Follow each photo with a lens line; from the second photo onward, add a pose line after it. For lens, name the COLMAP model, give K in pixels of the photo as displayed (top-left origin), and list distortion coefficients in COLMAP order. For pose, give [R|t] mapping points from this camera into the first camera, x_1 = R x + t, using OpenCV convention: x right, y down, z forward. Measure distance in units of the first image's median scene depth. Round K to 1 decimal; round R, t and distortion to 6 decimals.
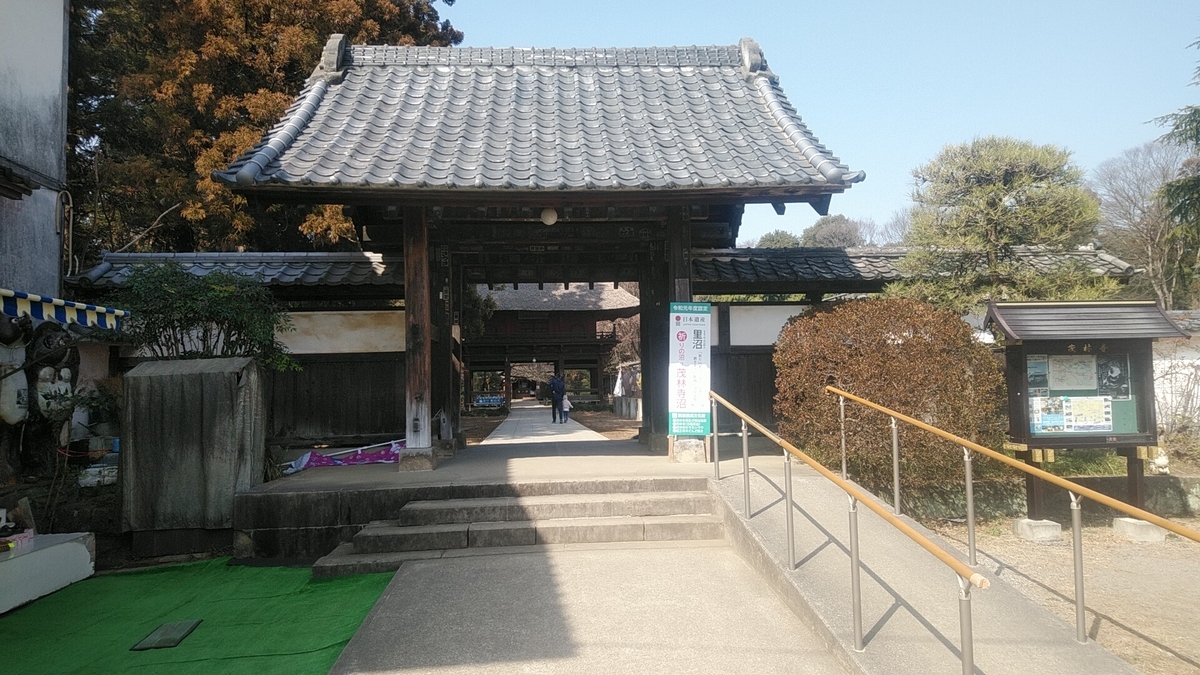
lens RADIAL K [[805.8, 0, 600.0], [0, 805.8, 337.5], [0, 0, 1]] dist [0.000348, 0.000007]
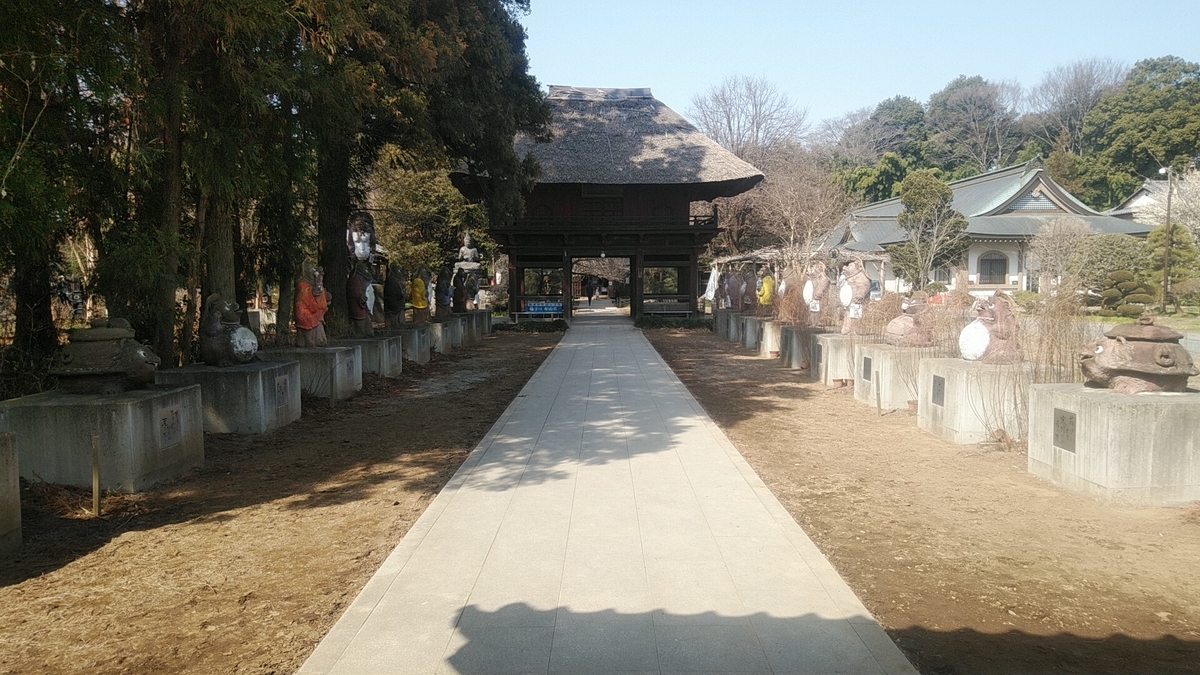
lens RADIAL K [[812.8, 0, 601.8], [0, 812.8, 387.2], [0, 0, 1]] dist [0.000094, -0.000723]
pose [[0.995915, 0.023931, -0.087066, -0.013227], [-0.006519, 0.980778, 0.195017, 0.001811], [0.090059, -0.193653, 0.976928, 0.213546]]
